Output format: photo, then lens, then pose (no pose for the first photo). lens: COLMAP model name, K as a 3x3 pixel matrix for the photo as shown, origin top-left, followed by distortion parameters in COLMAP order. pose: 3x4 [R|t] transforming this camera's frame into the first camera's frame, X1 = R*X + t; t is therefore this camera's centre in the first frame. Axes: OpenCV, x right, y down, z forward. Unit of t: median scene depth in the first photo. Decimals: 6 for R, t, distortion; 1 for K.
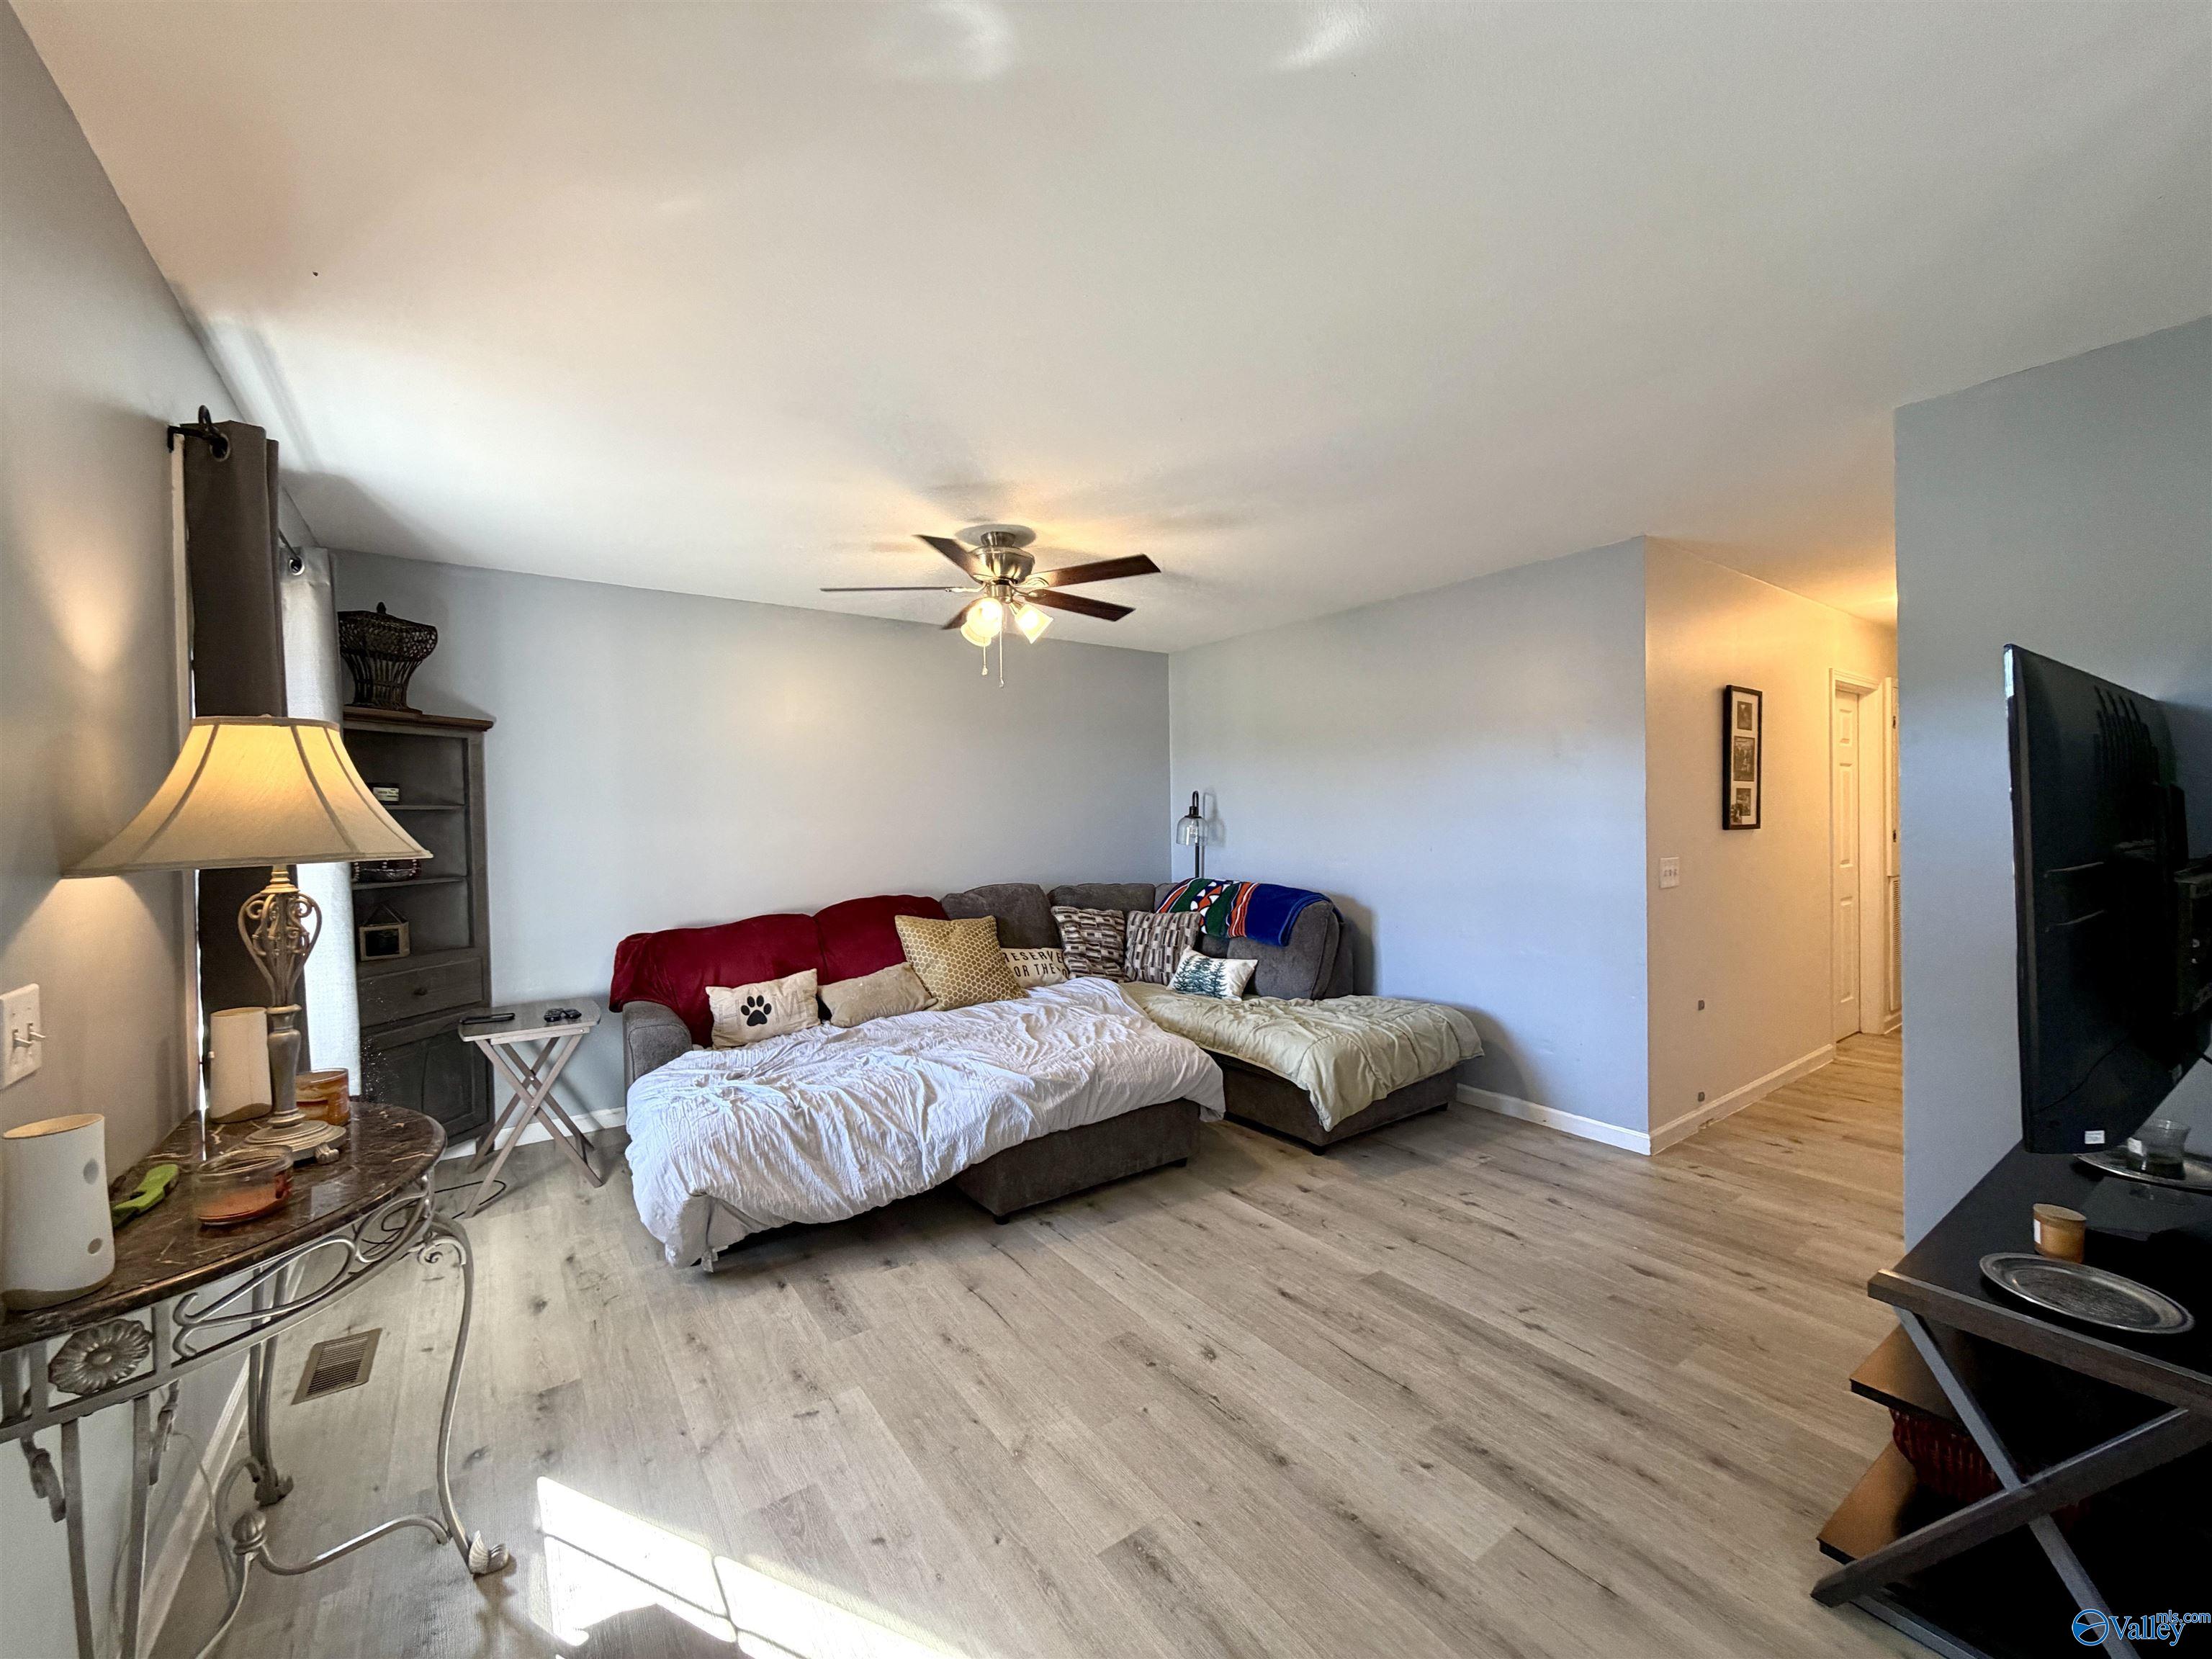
lens RADIAL K [[880.3, 0, 1111.9], [0, 880.3, 829.7], [0, 0, 1]] dist [-0.001183, 0.000568]
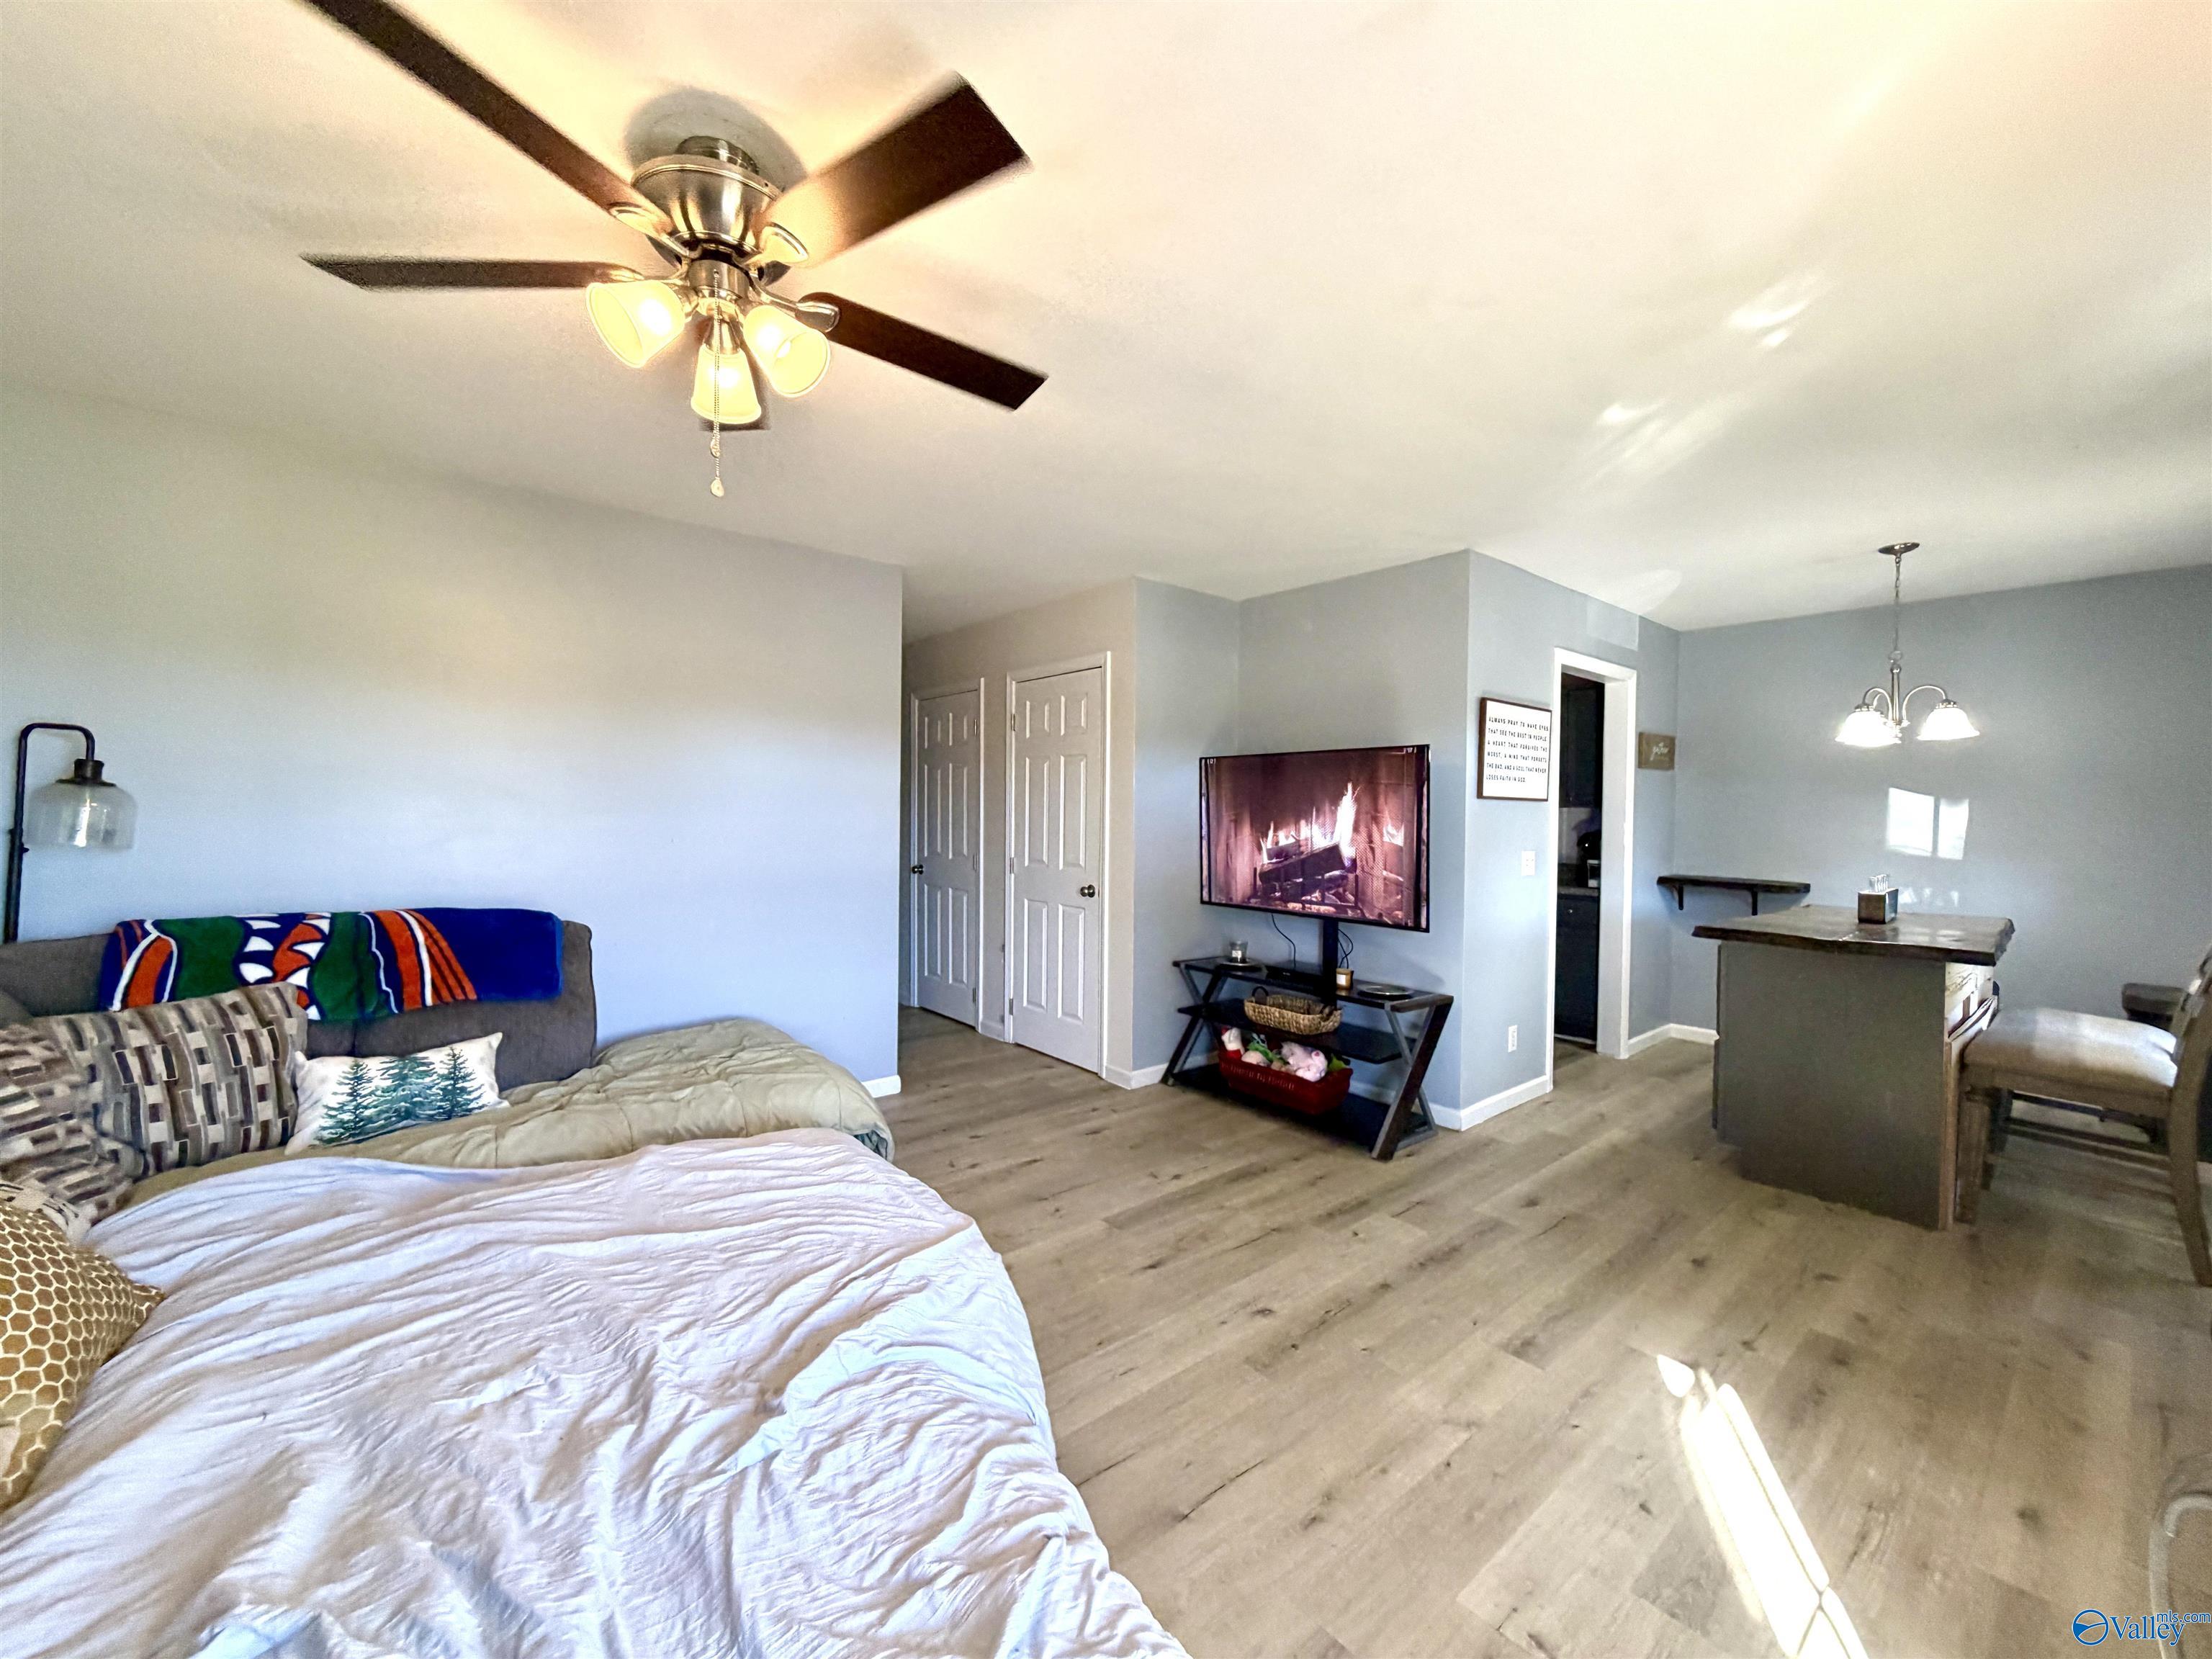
lens RADIAL K [[881.9, 0, 1120.9], [0, 881.9, 830.9], [0, 0, 1]] dist [0.015890, -0.004827]
pose [[-0.086693, -0.007695, 0.996205, -0.846930], [0.000337, 0.999970, 0.007754, 0.016544], [-0.996235, 0.001008, -0.086688, 1.166062]]
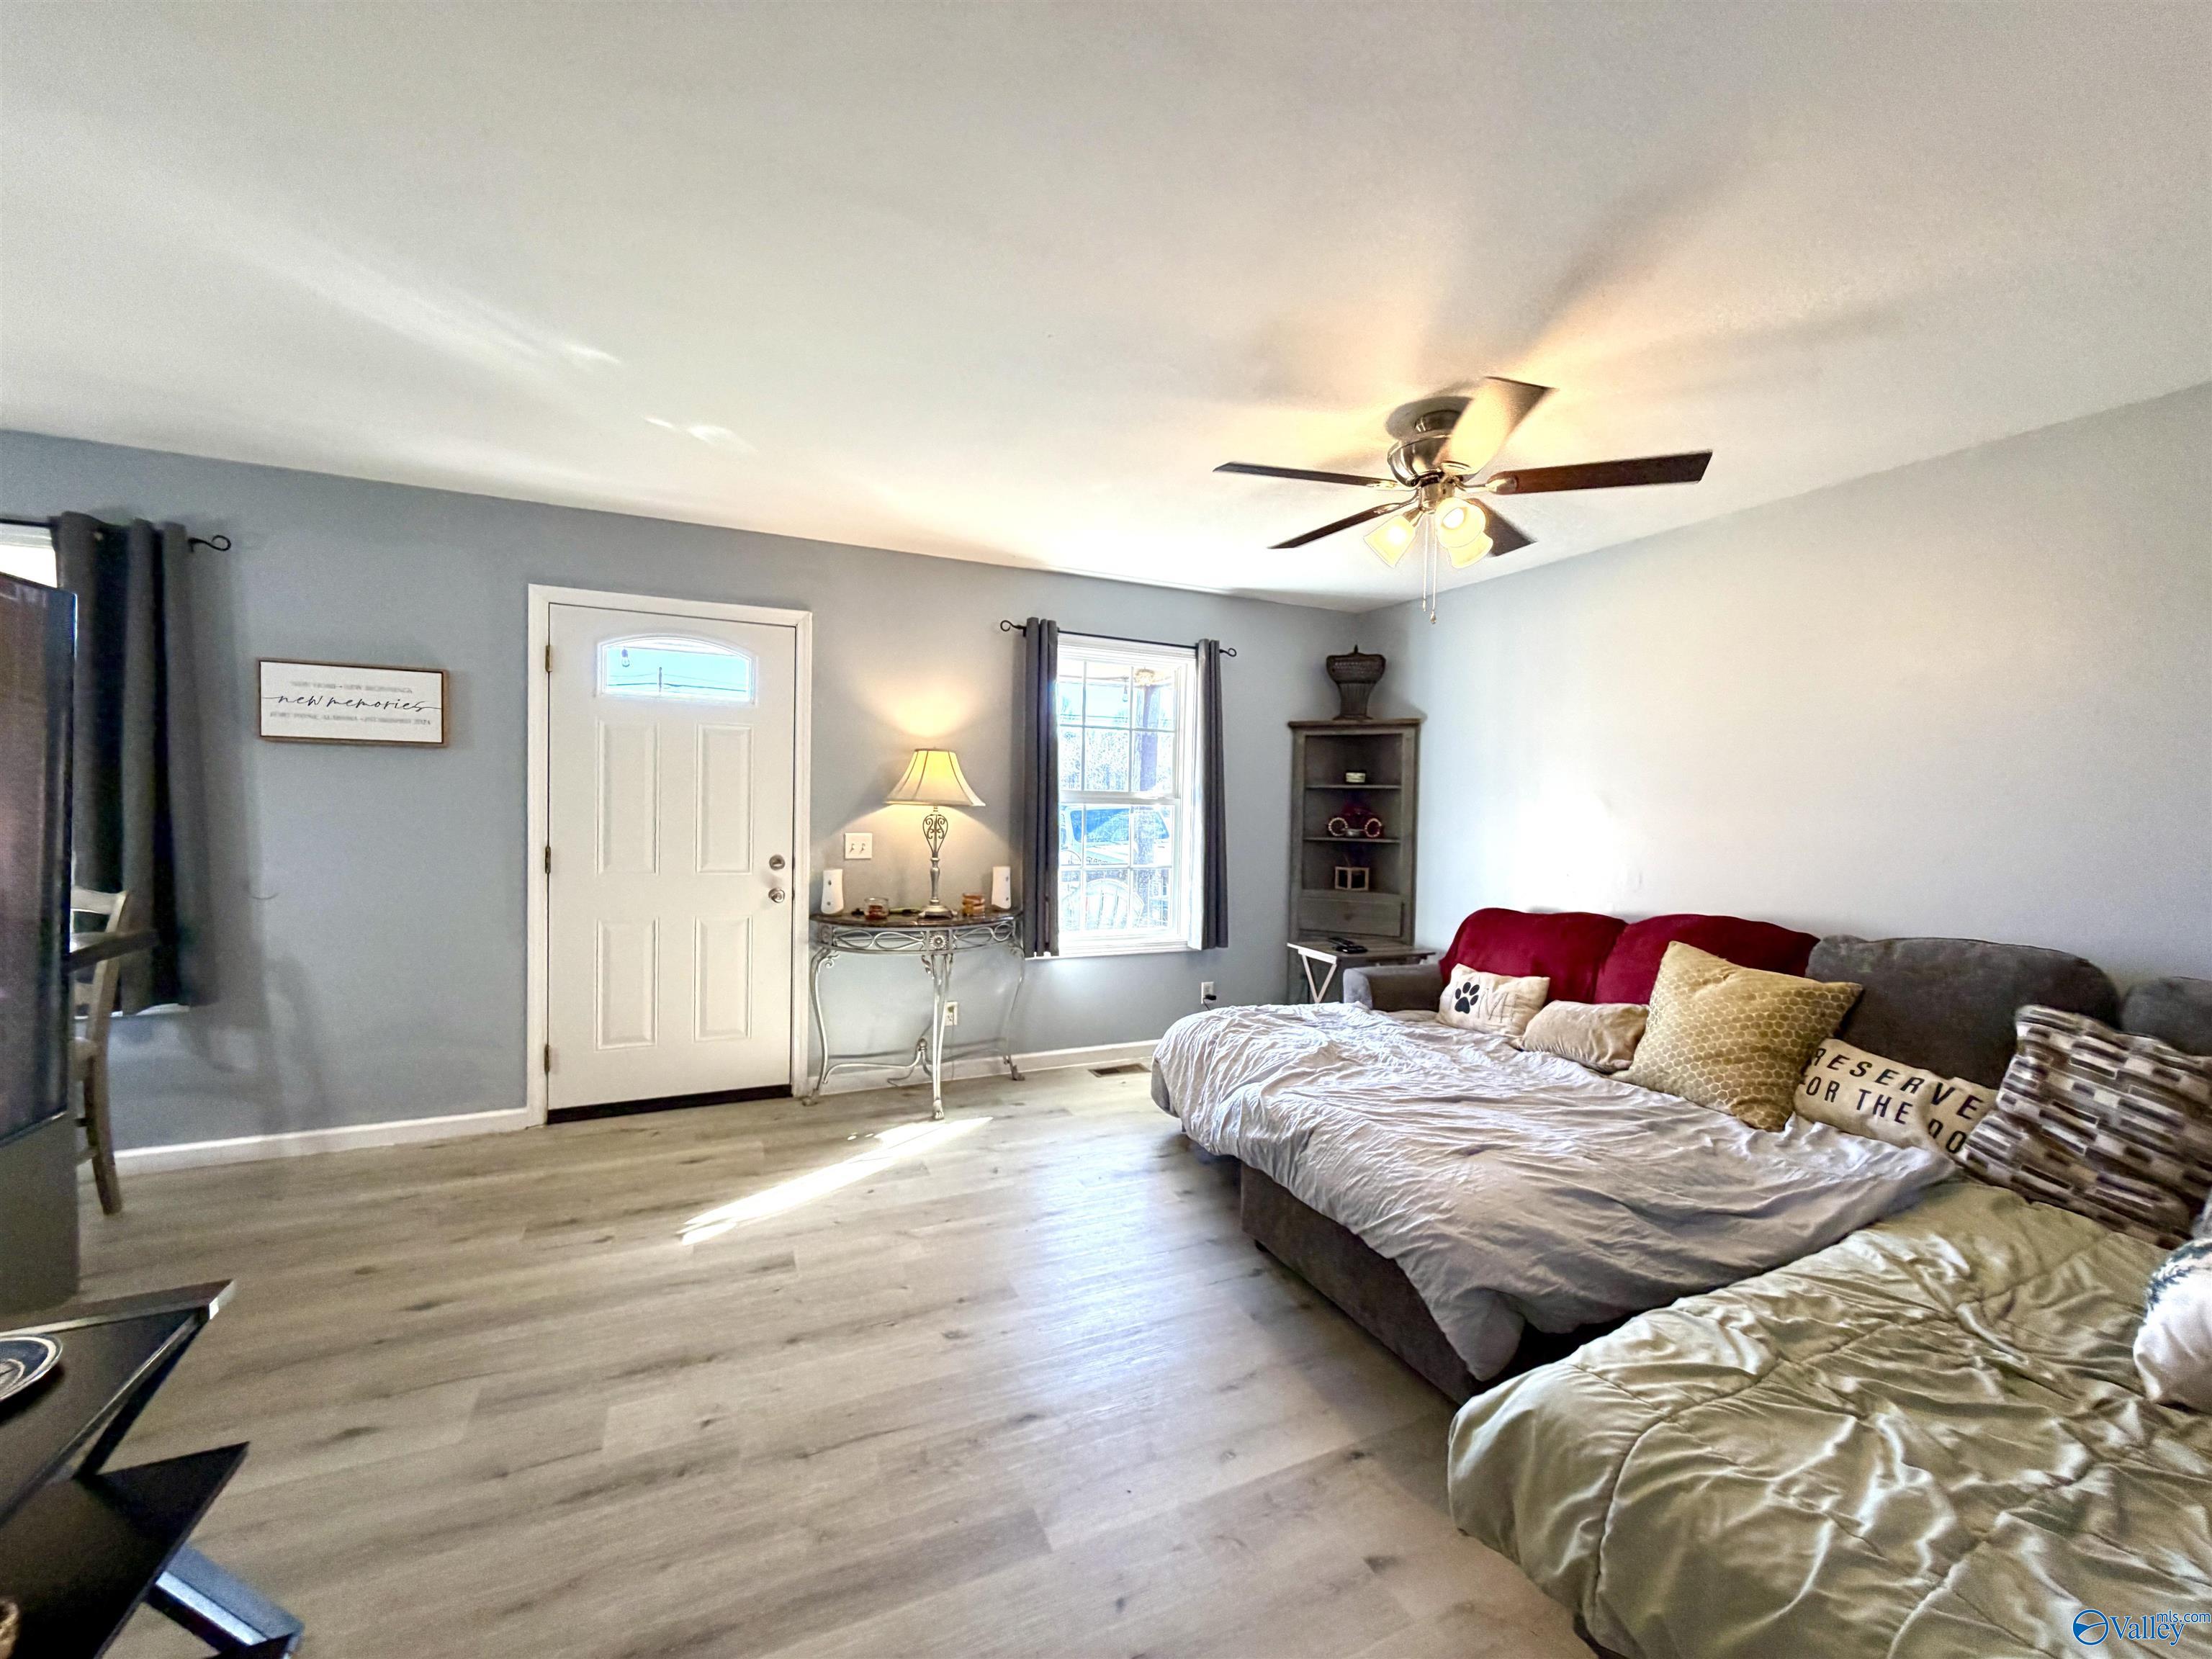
lens RADIAL K [[880.3, 0, 1111.9], [0, 880.3, 829.7], [0, 0, 1]] dist [-0.001183, 0.000568]
pose [[-0.190921, 0.044033, -0.980617, 0.941372], [-0.032963, 0.998142, 0.051238, -0.022388], [0.981052, 0.042106, -0.189115, 1.236876]]
